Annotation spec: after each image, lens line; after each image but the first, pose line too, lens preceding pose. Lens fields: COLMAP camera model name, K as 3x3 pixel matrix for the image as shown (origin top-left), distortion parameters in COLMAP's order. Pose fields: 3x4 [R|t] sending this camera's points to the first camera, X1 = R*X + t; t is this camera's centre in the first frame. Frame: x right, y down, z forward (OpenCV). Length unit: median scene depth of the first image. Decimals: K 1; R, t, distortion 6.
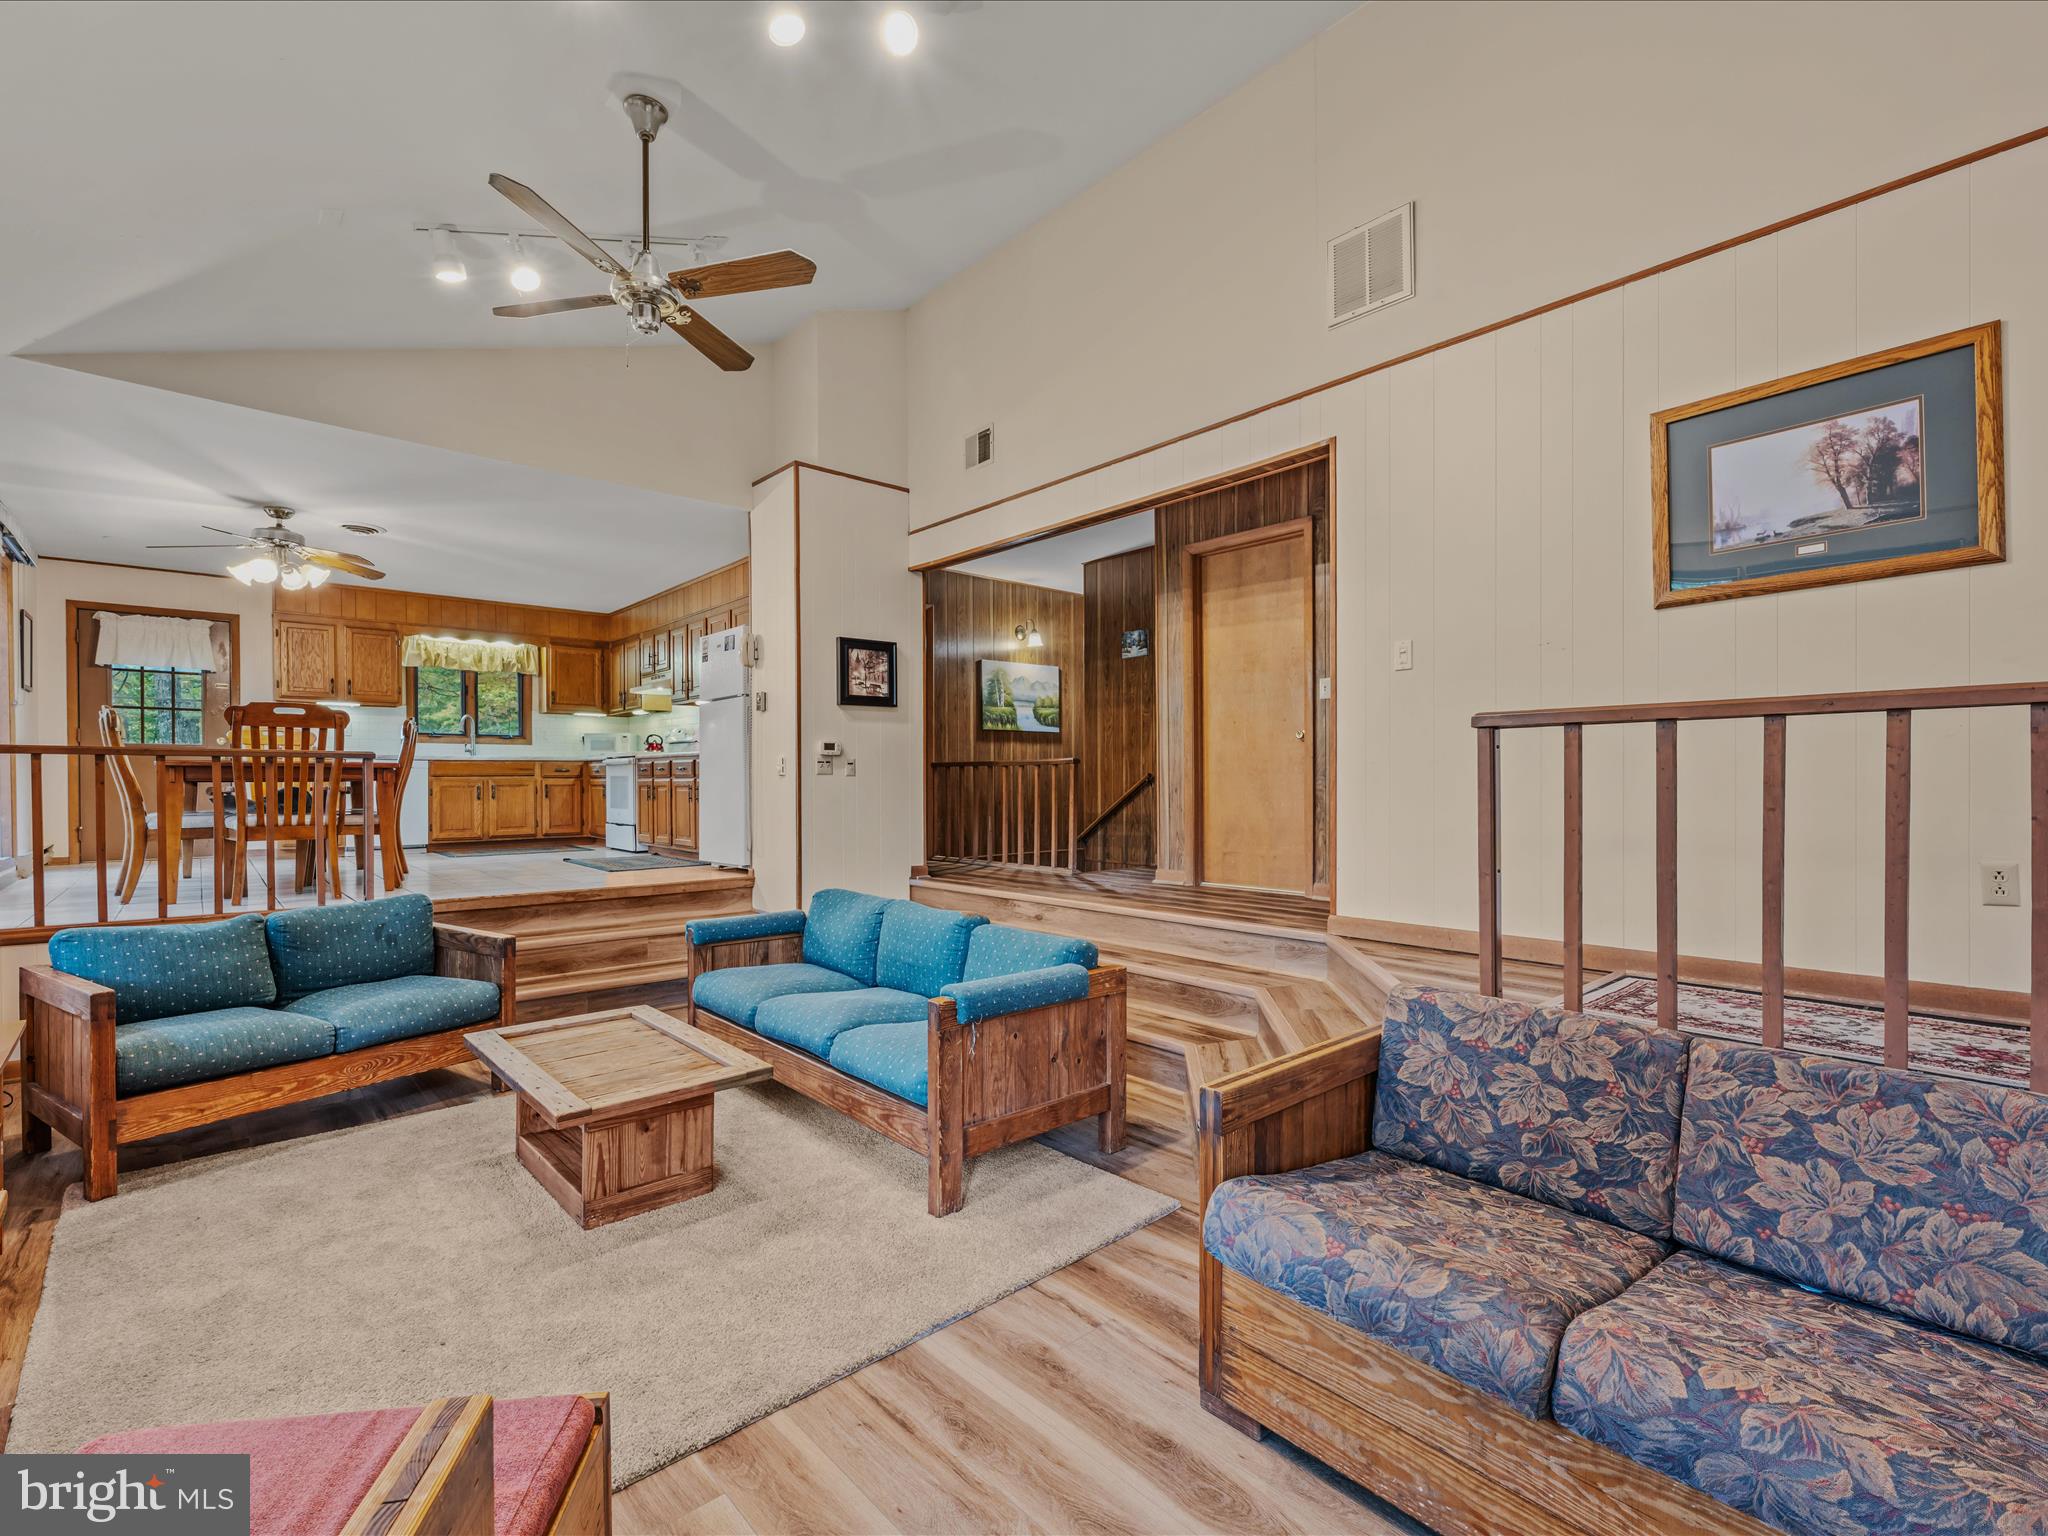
lens RADIAL K [[914.0, 0, 1023.6], [0, 914.0, 778.4], [0, 0, 1]] dist [0.001145, 0.000138]
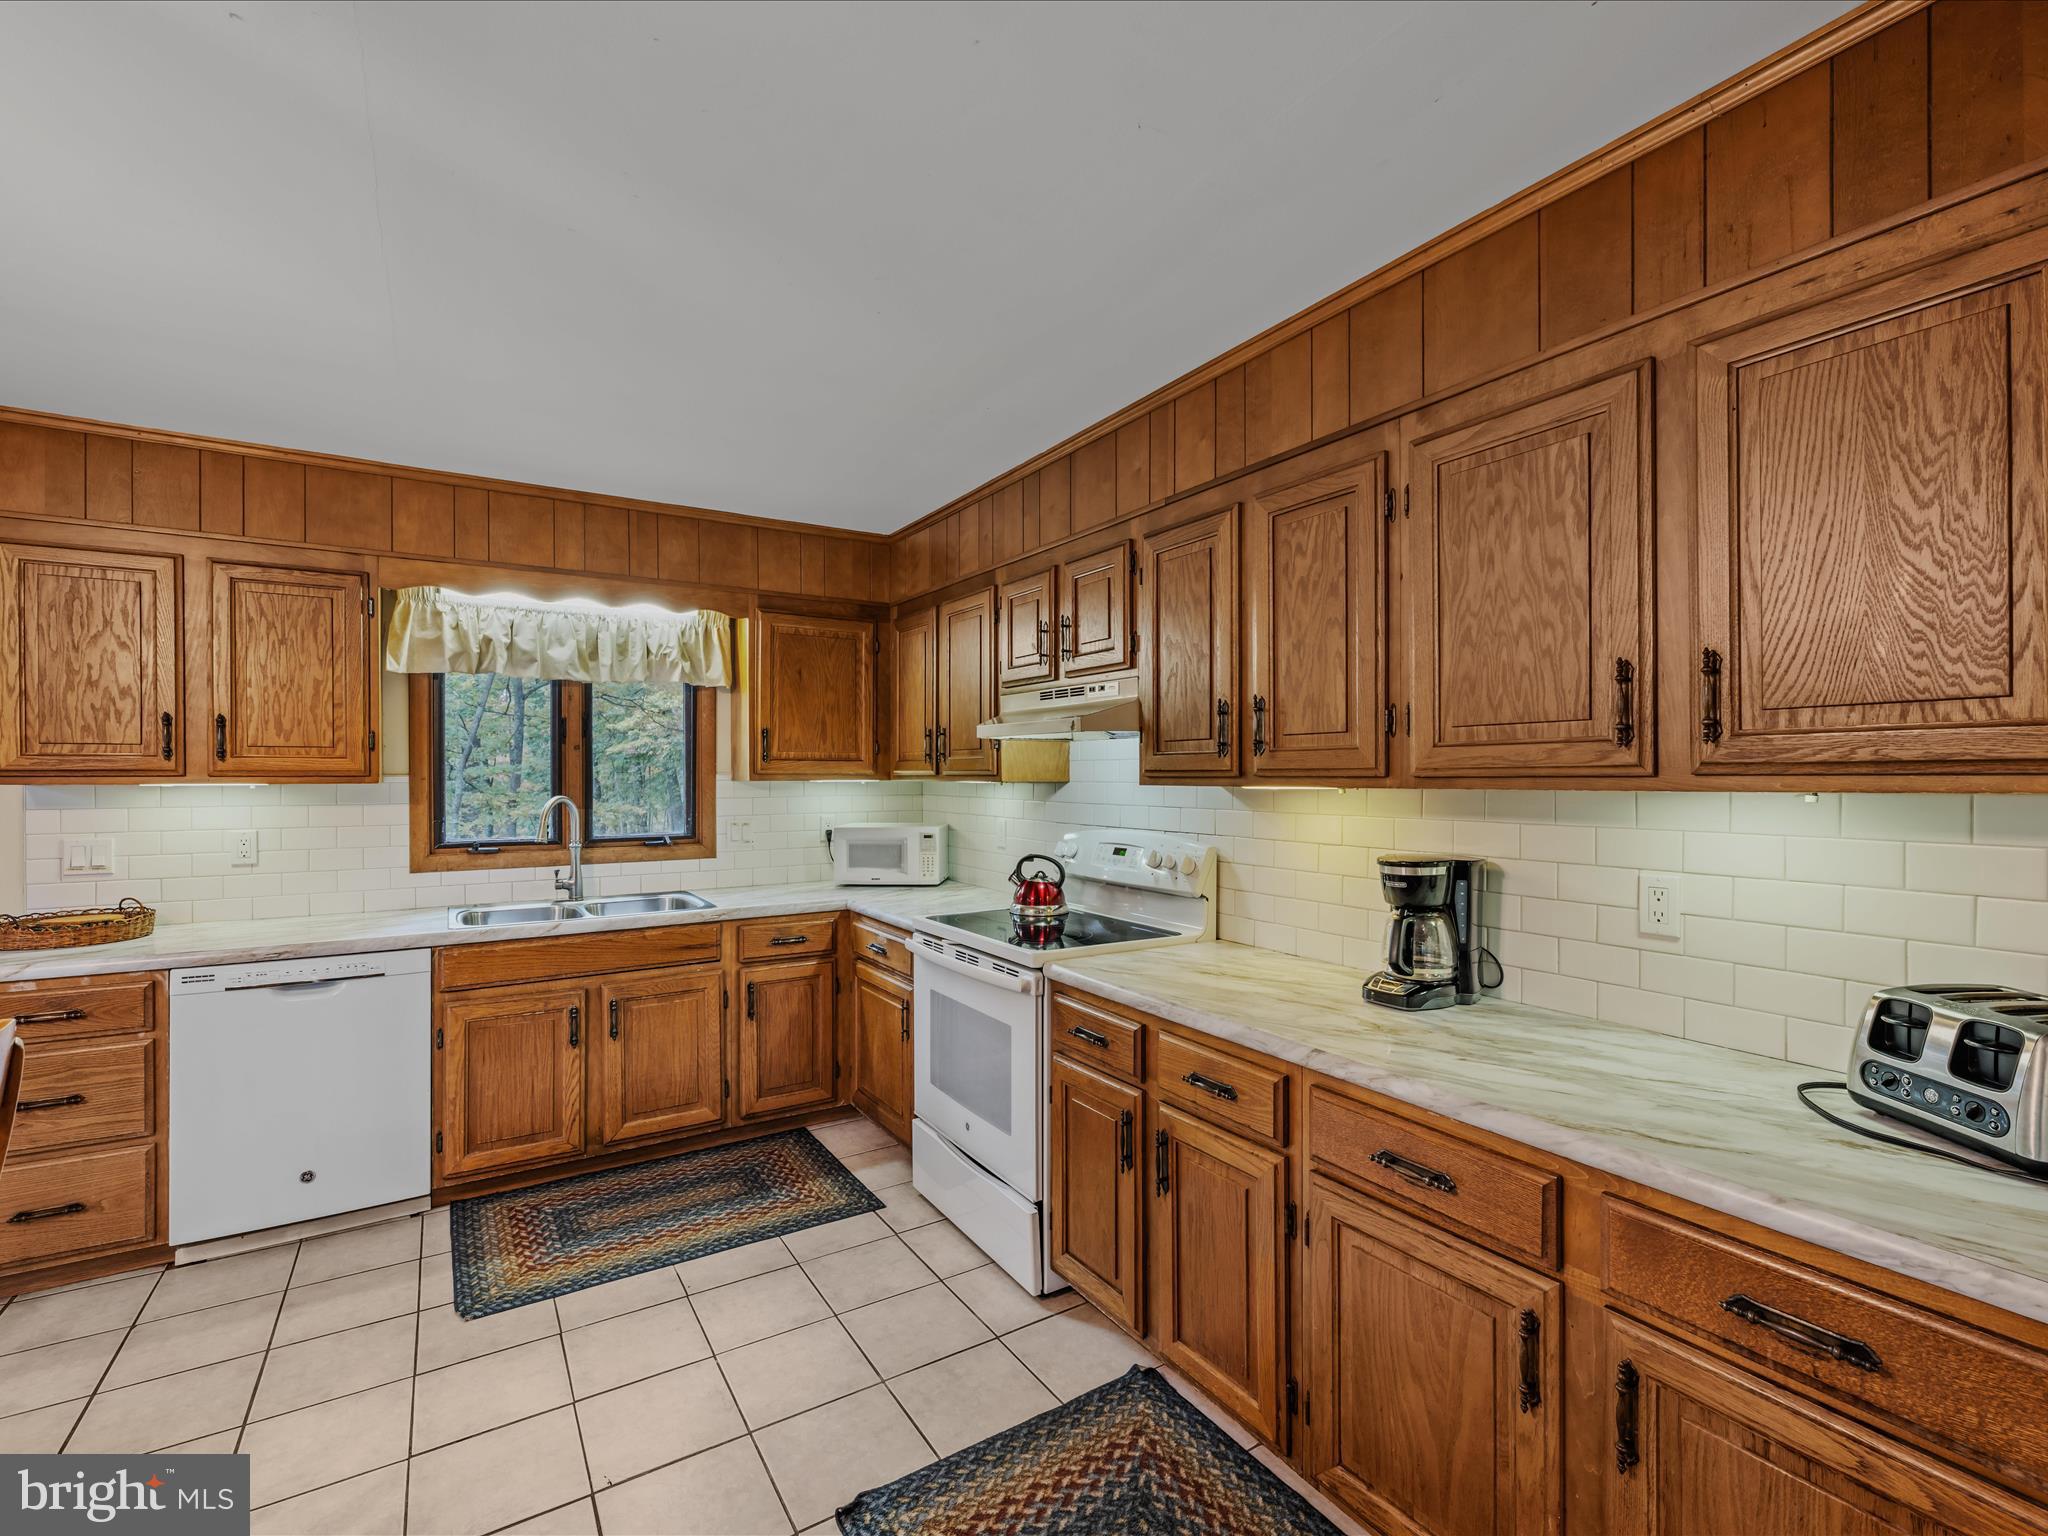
lens RADIAL K [[914.0, 0, 1022.4], [0, 914.0, 770.4], [0, 0, 1]] dist [0.001145, 0.000138]
pose [[0.984943, -0.000185, -0.172879, -0.344487], [-0.000921, 0.999980, -0.006320, -0.076961], [0.172877, 0.006384, 0.984923, 0.644701]]
